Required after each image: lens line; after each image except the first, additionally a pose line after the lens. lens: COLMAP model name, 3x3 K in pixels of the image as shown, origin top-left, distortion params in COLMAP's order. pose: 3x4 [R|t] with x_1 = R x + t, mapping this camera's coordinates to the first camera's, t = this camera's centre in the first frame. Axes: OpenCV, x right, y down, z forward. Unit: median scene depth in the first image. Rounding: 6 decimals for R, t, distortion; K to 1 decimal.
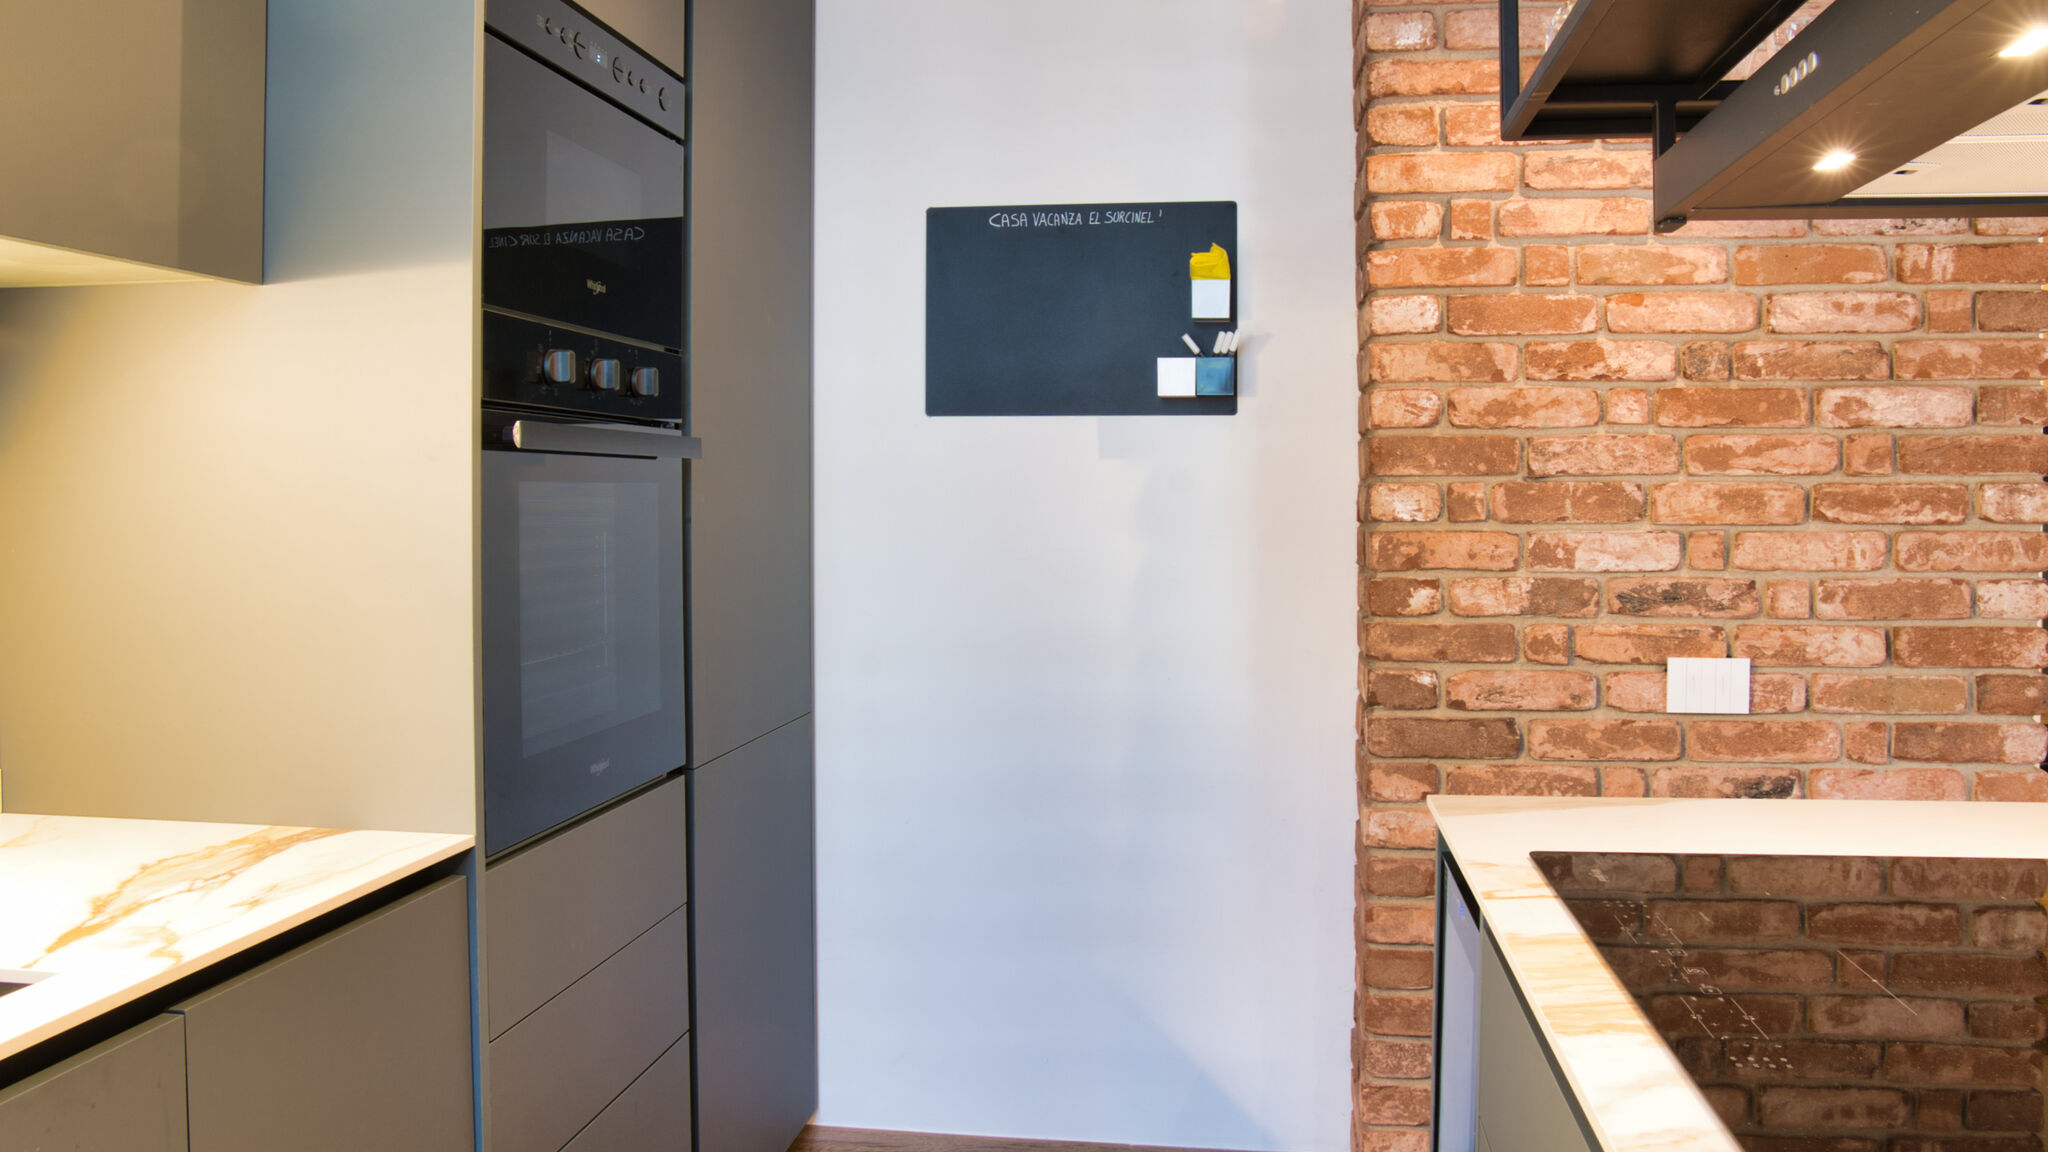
lens RADIAL K [[1564.5, 0, 1033.6], [0, 1564.5, 492.3], [0, 0, 1]] dist [-0.143850, 0.108856]
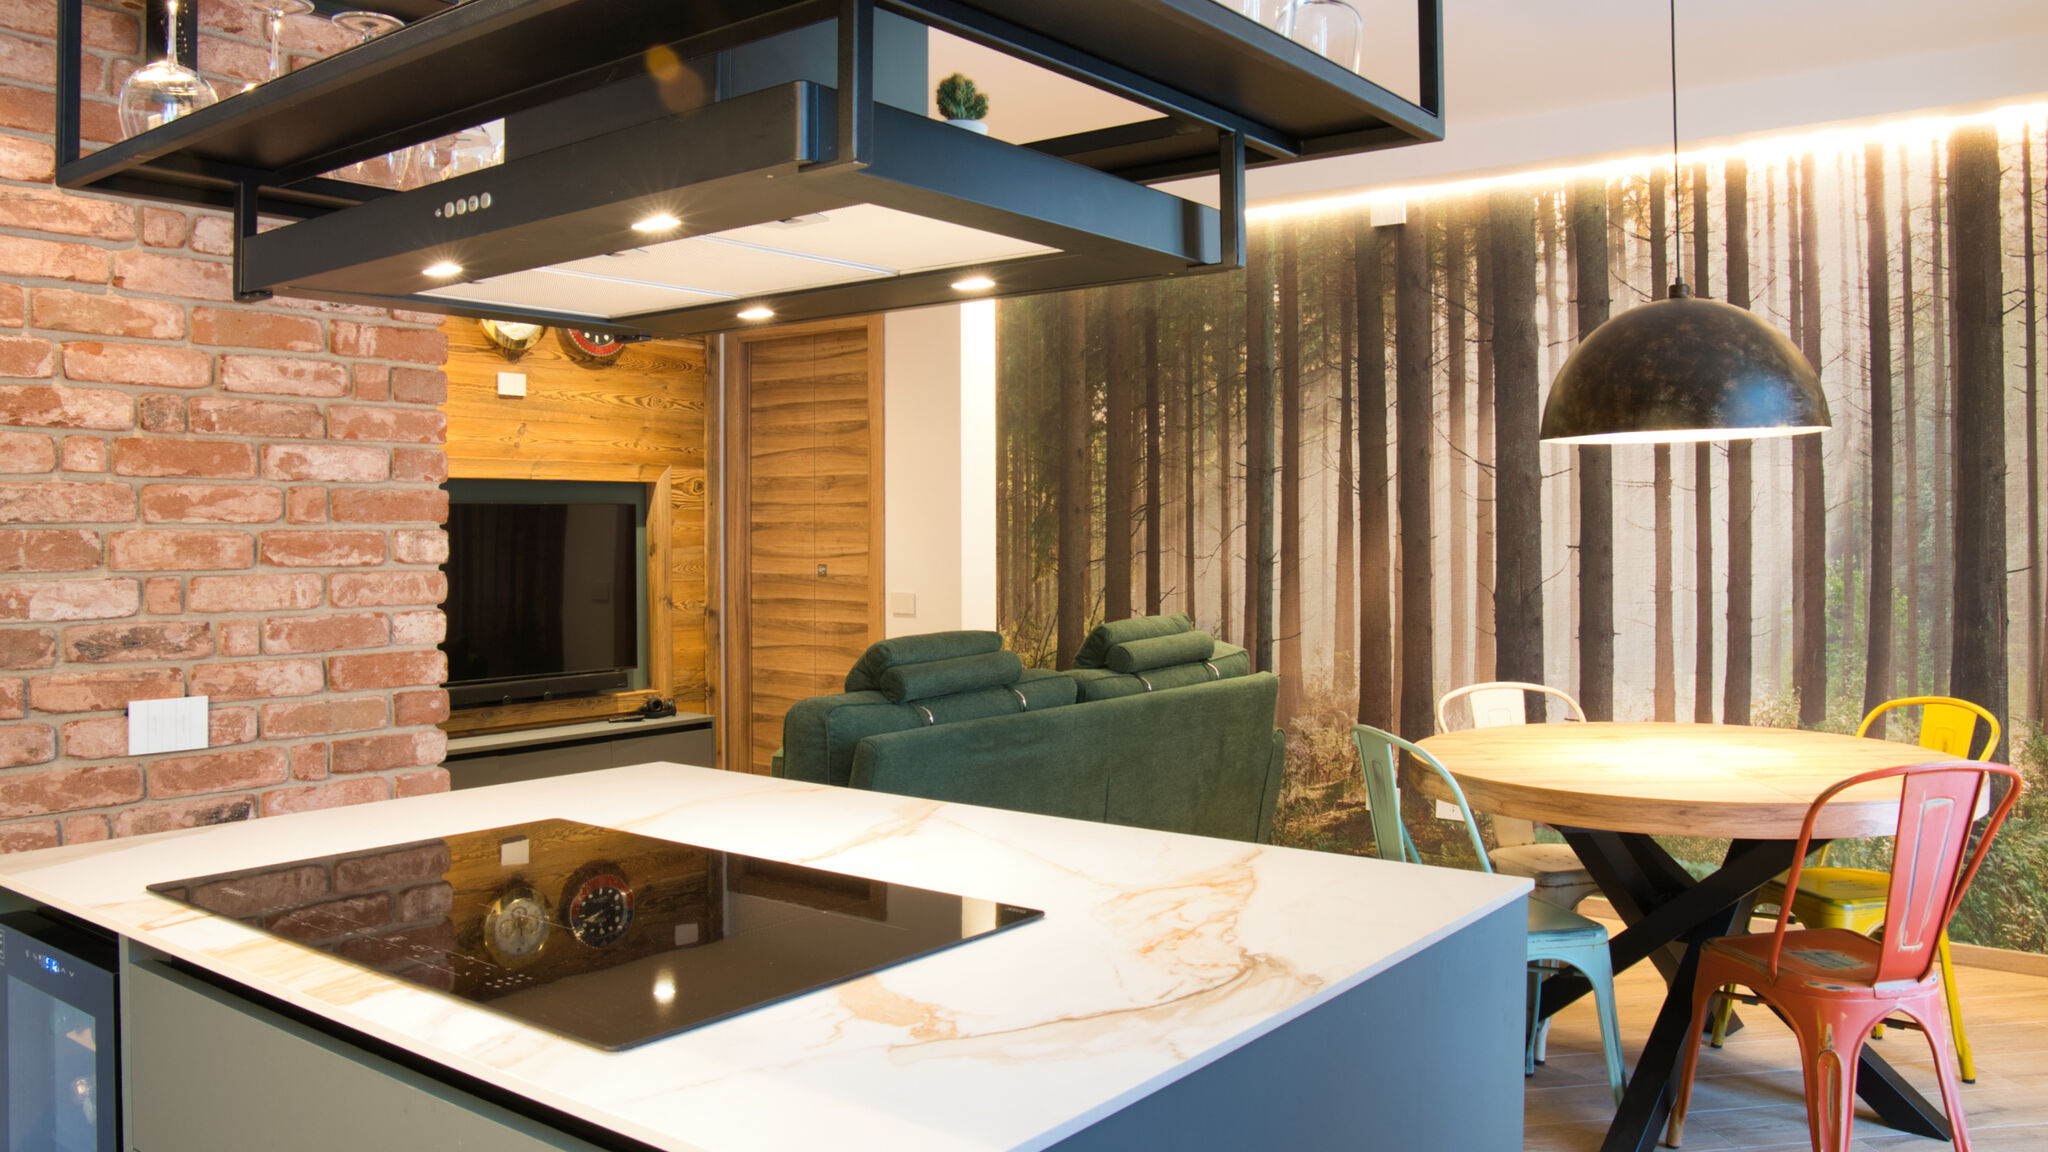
lens RADIAL K [[1564.5, 0, 1011.3], [0, 1564.5, 533.3], [0, 0, 1]] dist [-0.143850, 0.108856]
pose [[0.489705, -0.003096, 0.871883, -0.176026], [0.005944, 0.999982, 0.000212, -0.001057], [-0.871868, 0.005079, 0.489714, -0.007790]]
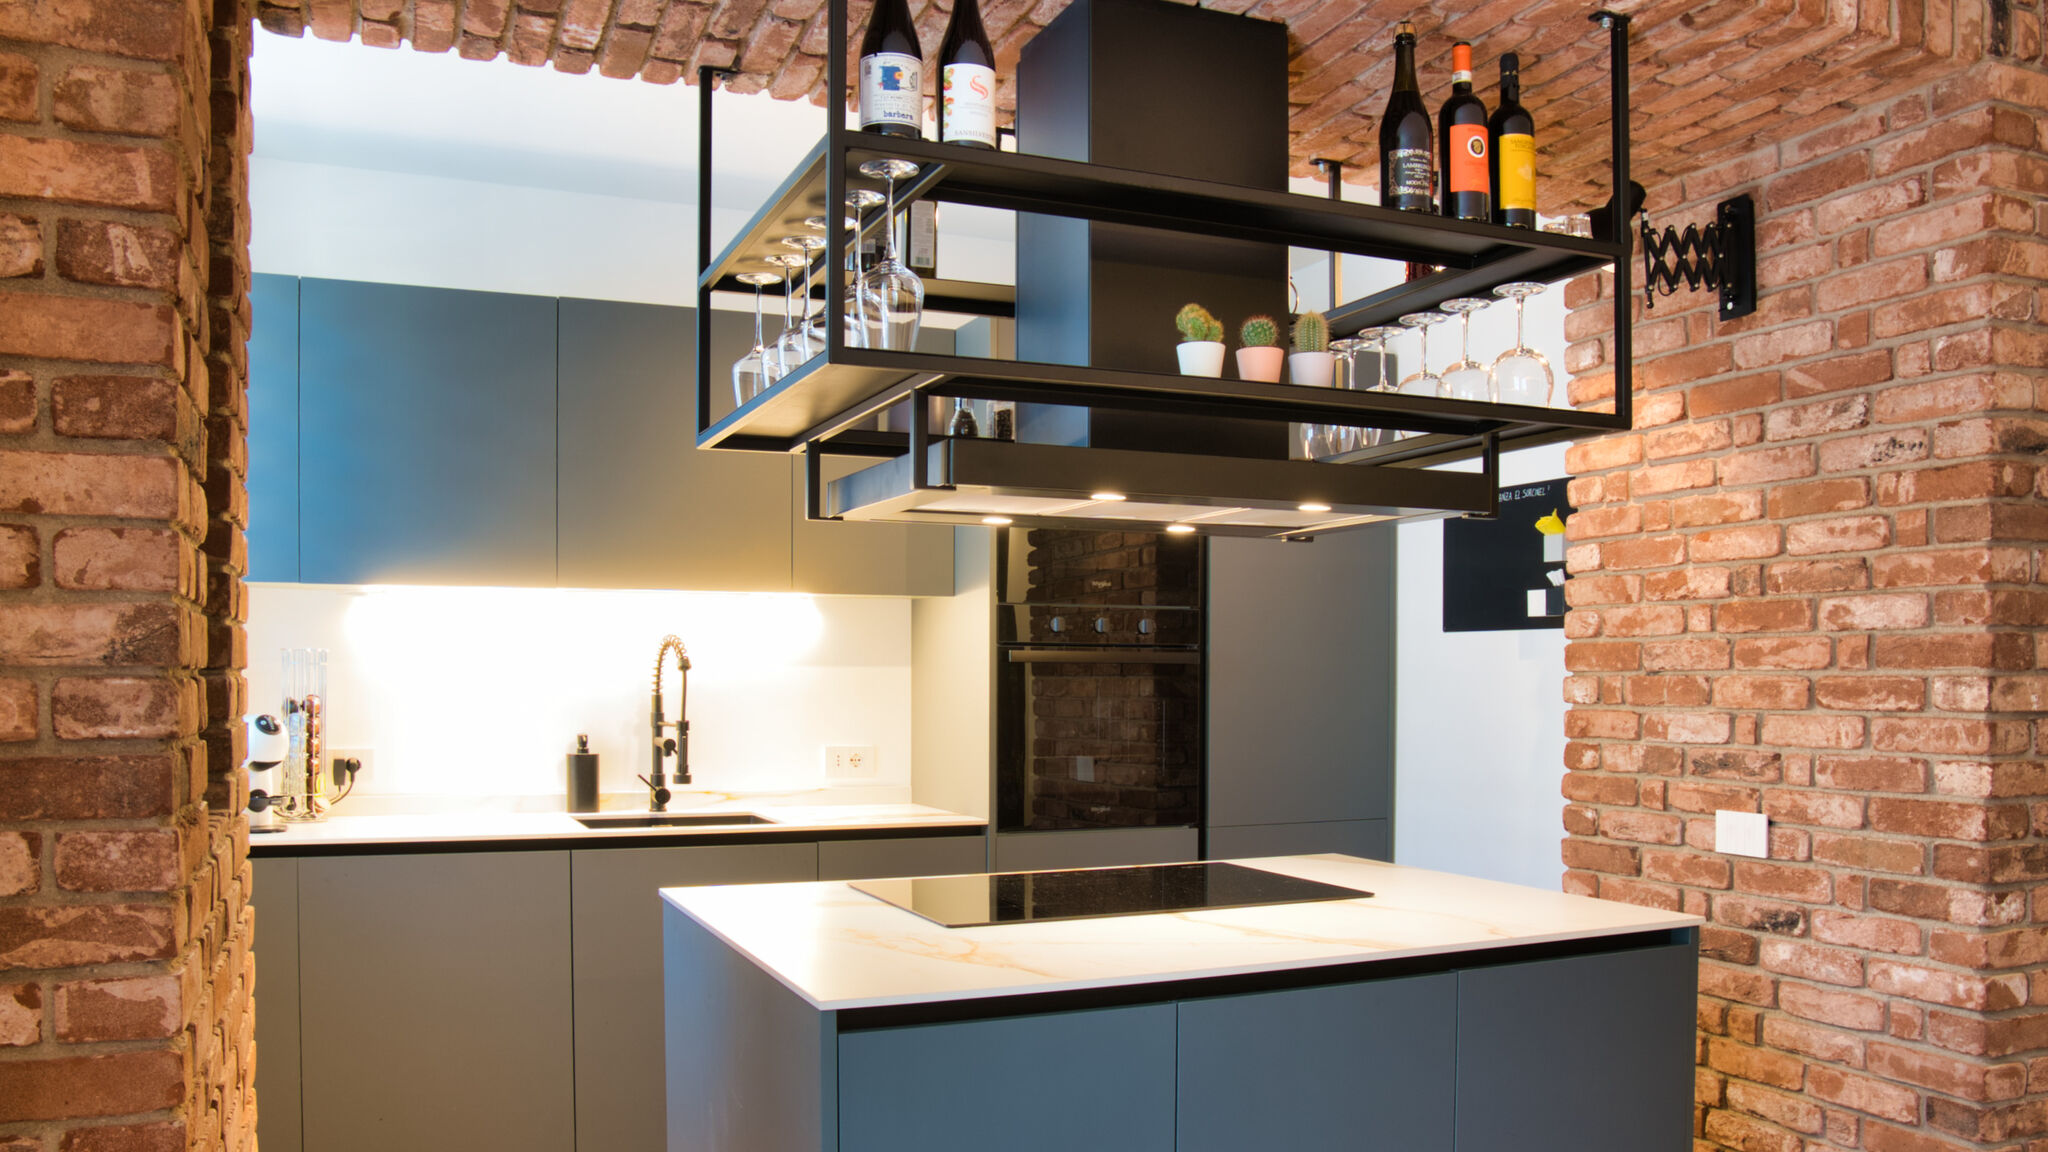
lens RADIAL K [[1564.5, 0, 966.3], [0, 1564.5, 717.3], [0, 0, 1]] dist [-0.143850, 0.108856]
pose [[0.513688, 0.021644, -0.857704, 1.213081], [-0.005376, 0.999743, 0.022009, 0.004058], [0.857960, -0.006695, 0.513673, -0.220403]]
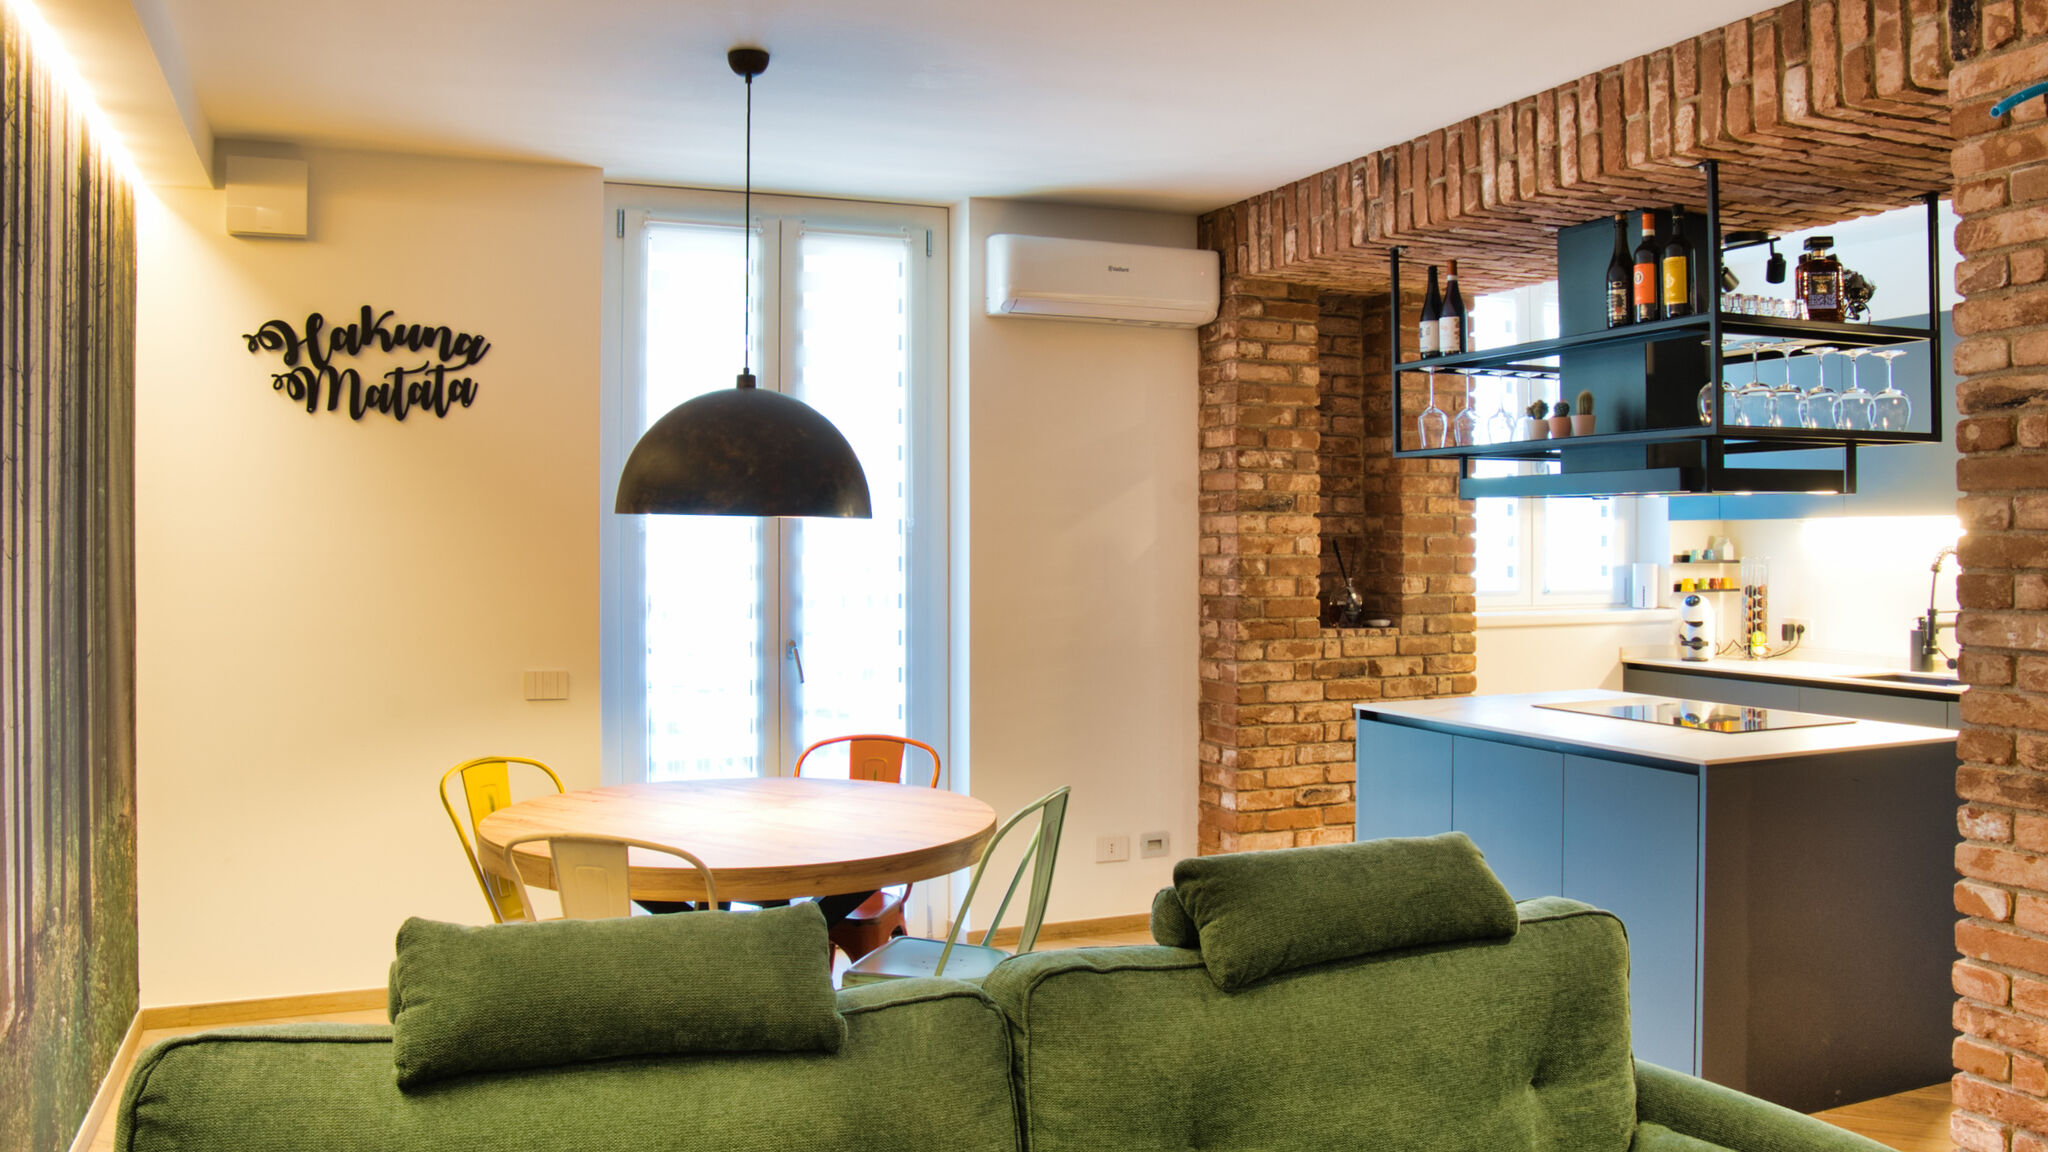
lens RADIAL K [[1564.5, 0, 1027.0], [0, 1564.5, 549.8], [0, 0, 1]] dist [-0.143850, 0.108856]
pose [[-0.851170, 0.006718, -0.524847, 1.956715], [0.000543, 0.999929, 0.011919, -0.072436], [0.524890, 0.009860, -0.851113, 1.623268]]
